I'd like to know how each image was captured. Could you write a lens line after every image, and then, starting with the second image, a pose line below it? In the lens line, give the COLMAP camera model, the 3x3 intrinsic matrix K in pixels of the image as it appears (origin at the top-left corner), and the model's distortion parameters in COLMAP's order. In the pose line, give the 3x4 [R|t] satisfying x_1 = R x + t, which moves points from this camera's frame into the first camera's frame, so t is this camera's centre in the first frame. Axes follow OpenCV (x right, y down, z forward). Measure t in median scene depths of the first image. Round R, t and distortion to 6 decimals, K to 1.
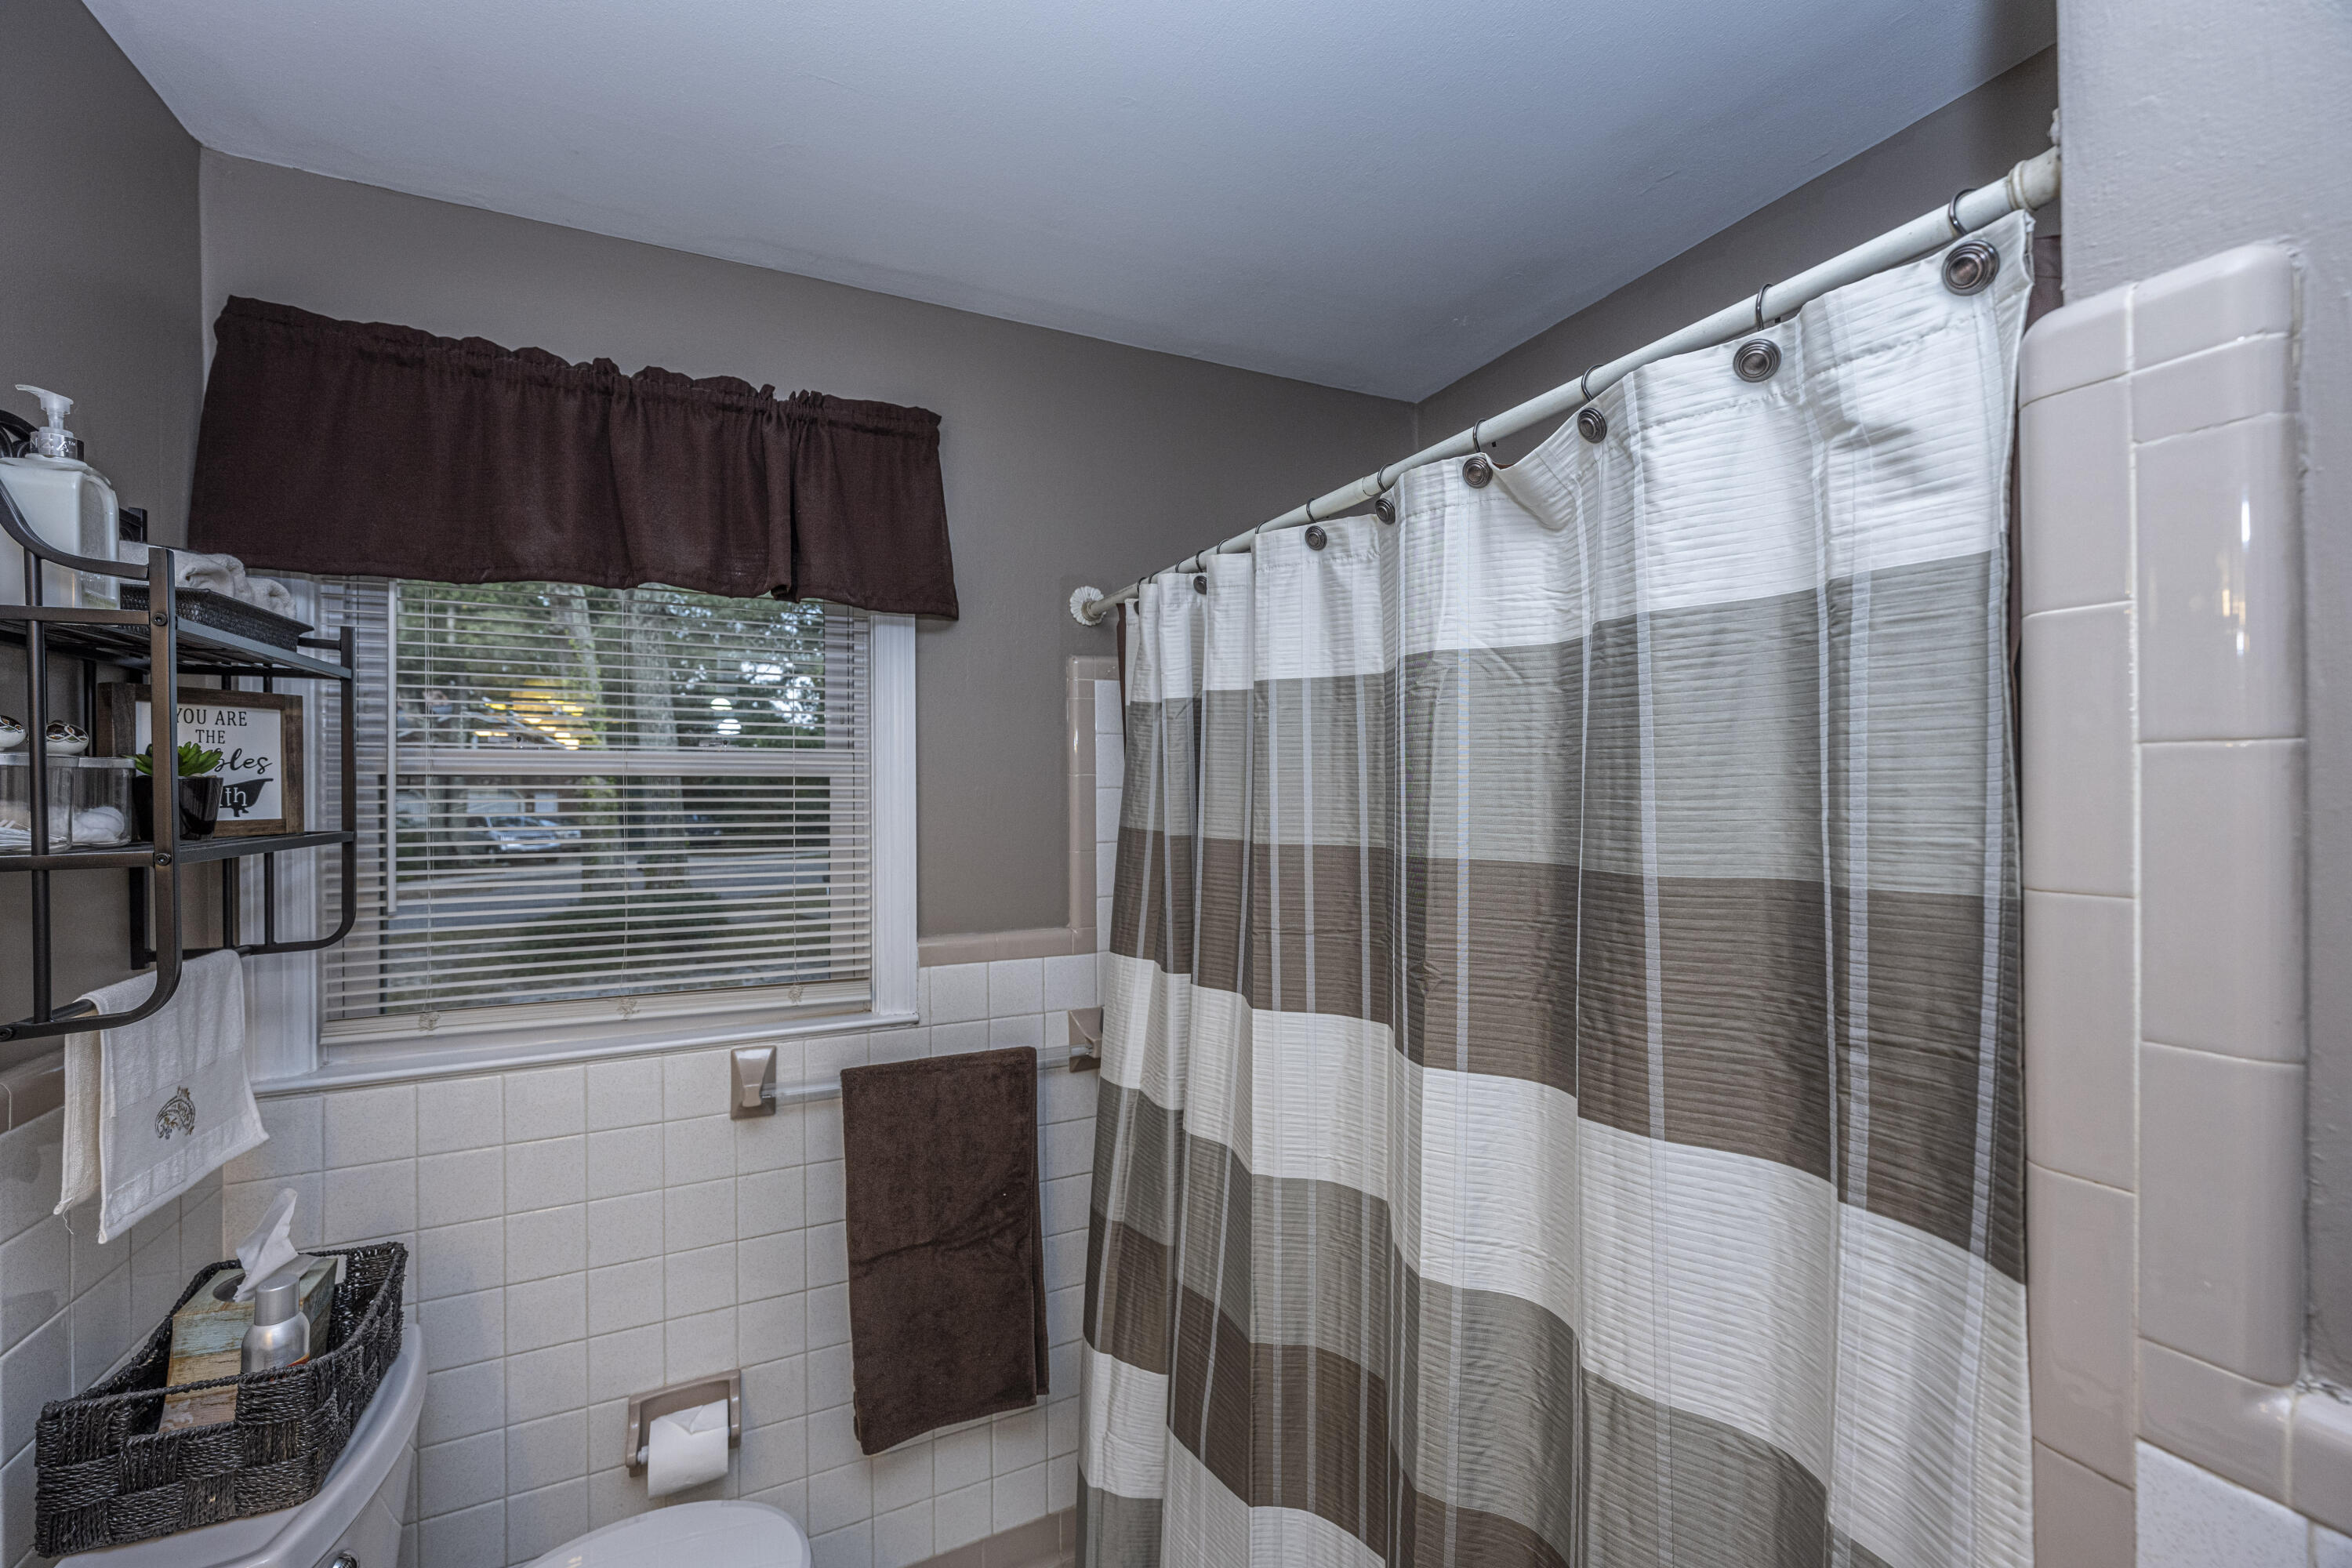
lens RADIAL K [[922.6, 0, 1183.4], [0, 922.6, 780.0], [0, 0, 1]] dist [-0.001426, 0.000047]
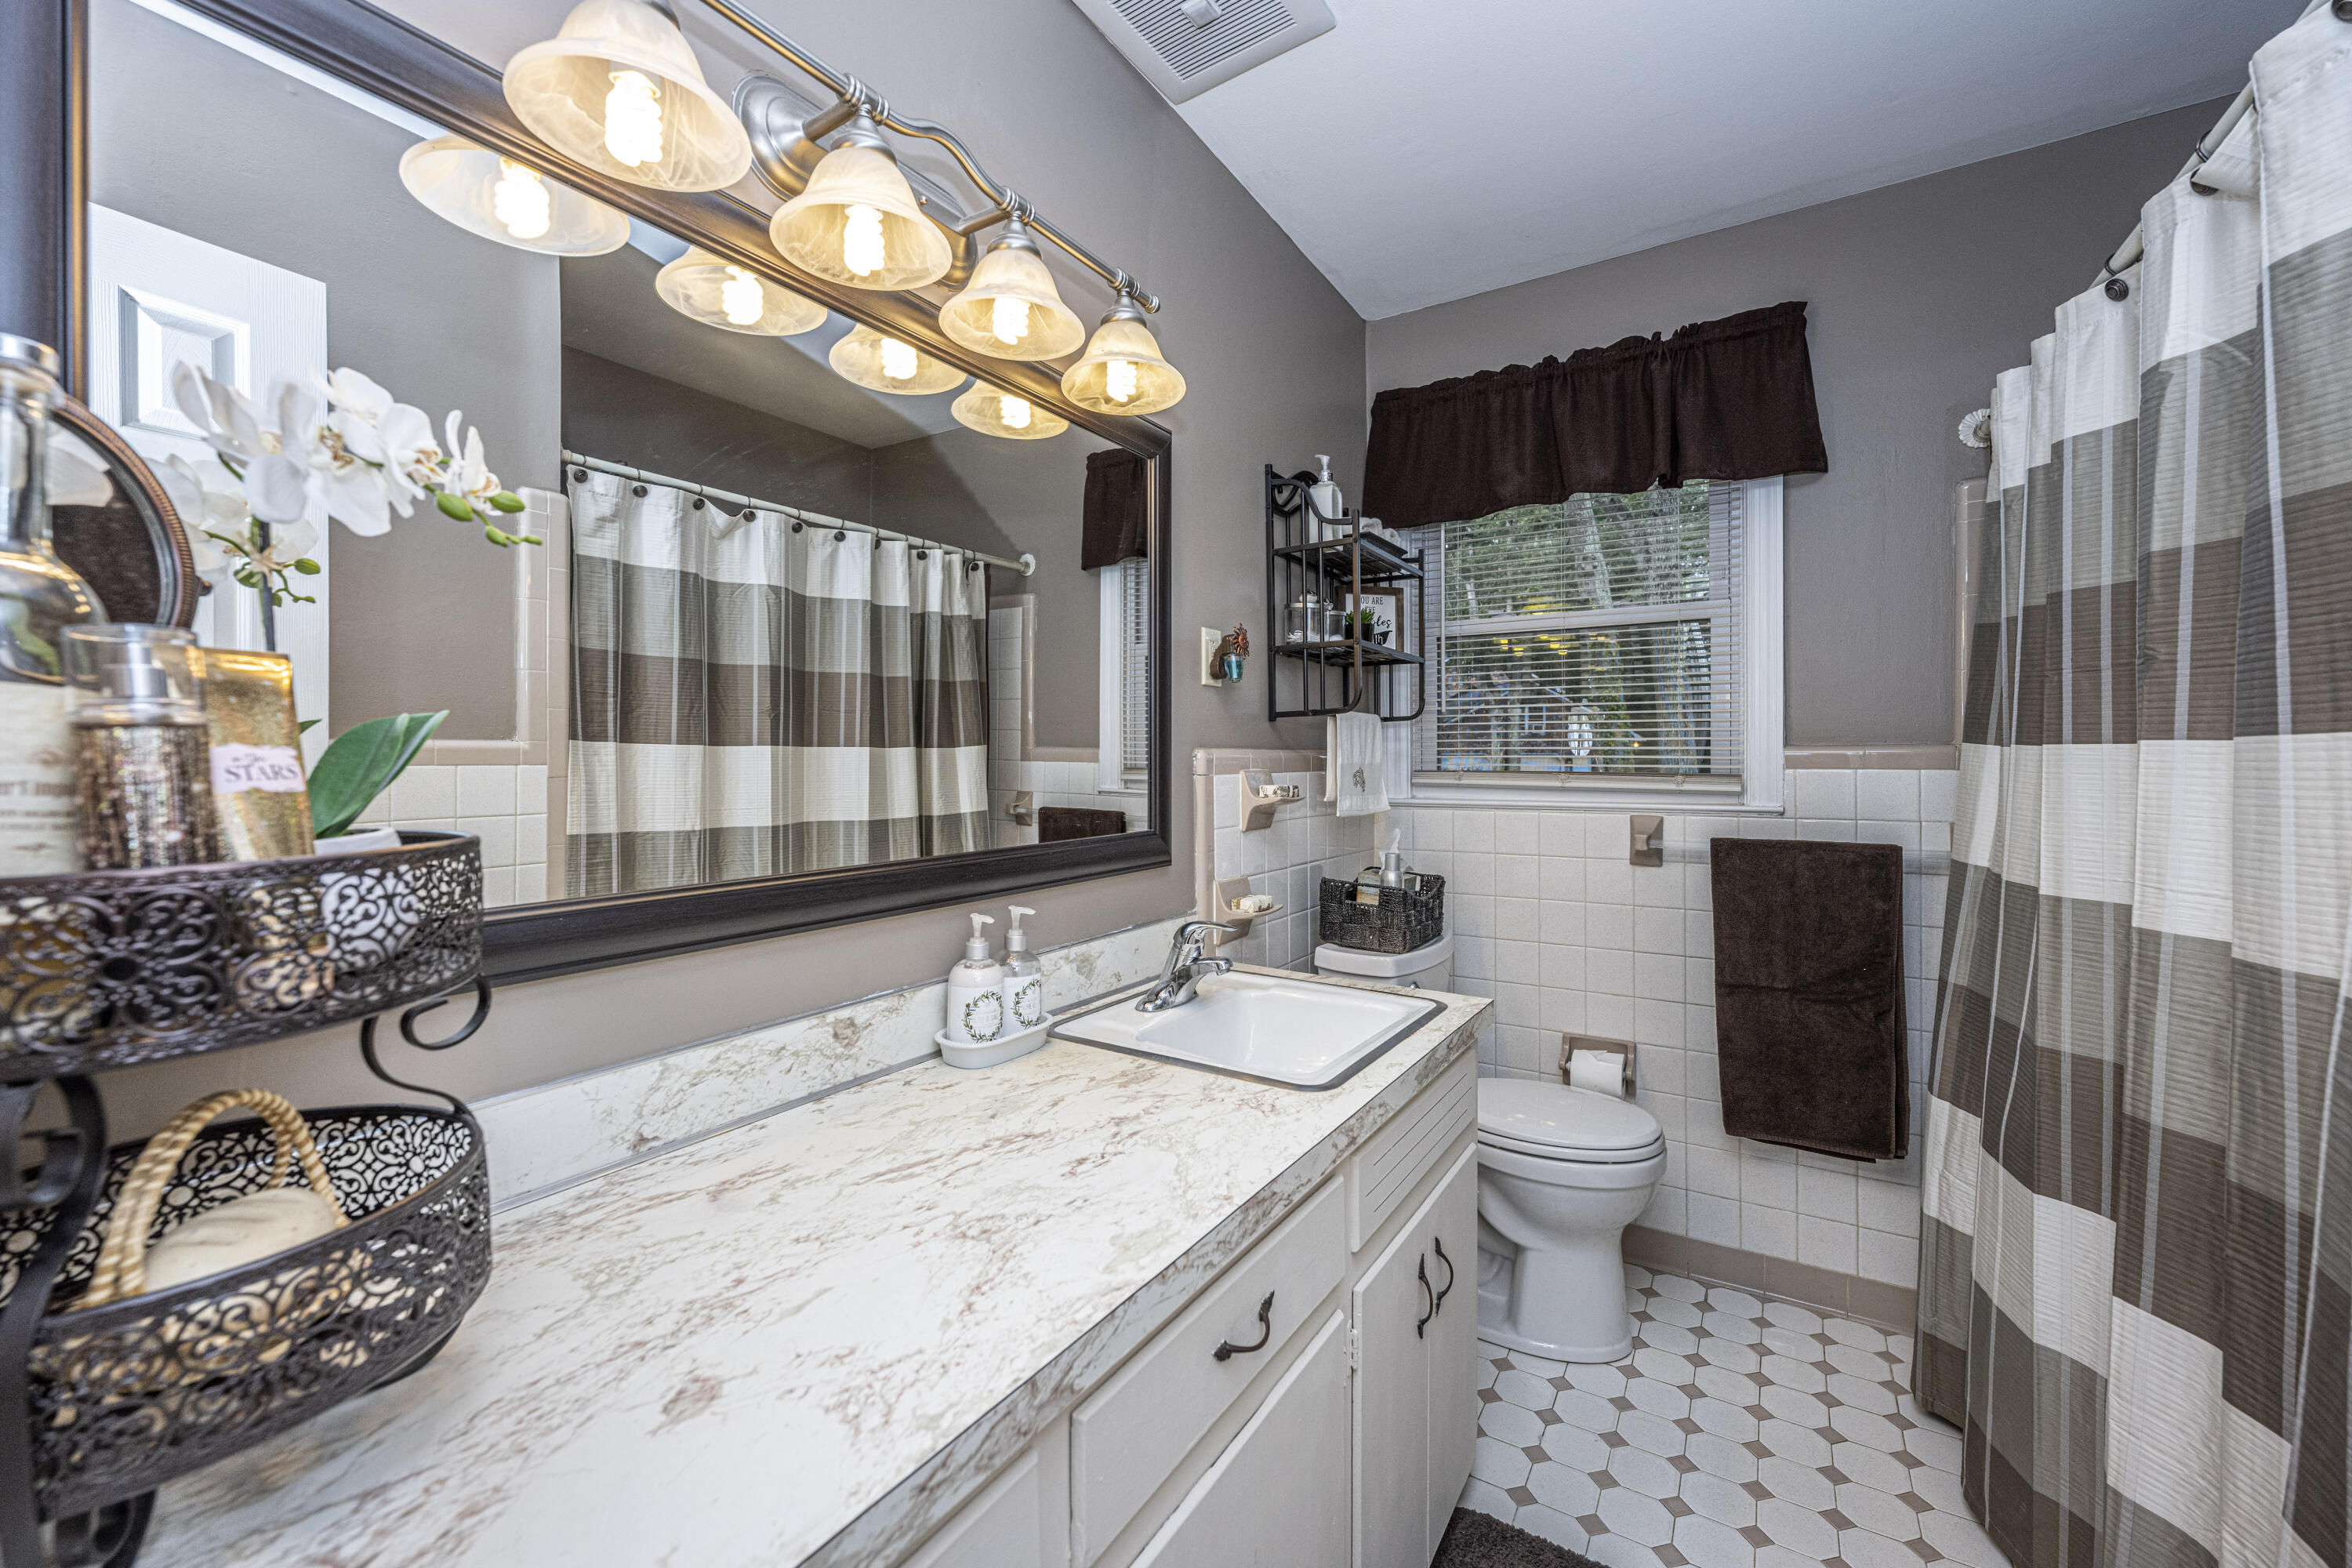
lens RADIAL K [[987.0, 0, 1161.0], [0, 987.0, 774.7], [0, 0, 1]] dist [-0.001904, -0.000176]
pose [[0.524313, 0.004669, -0.851513, 0.452468], [0.002280, 0.999974, 0.006887, 0.237231], [0.851523, -0.005552, 0.524288, -0.435651]]
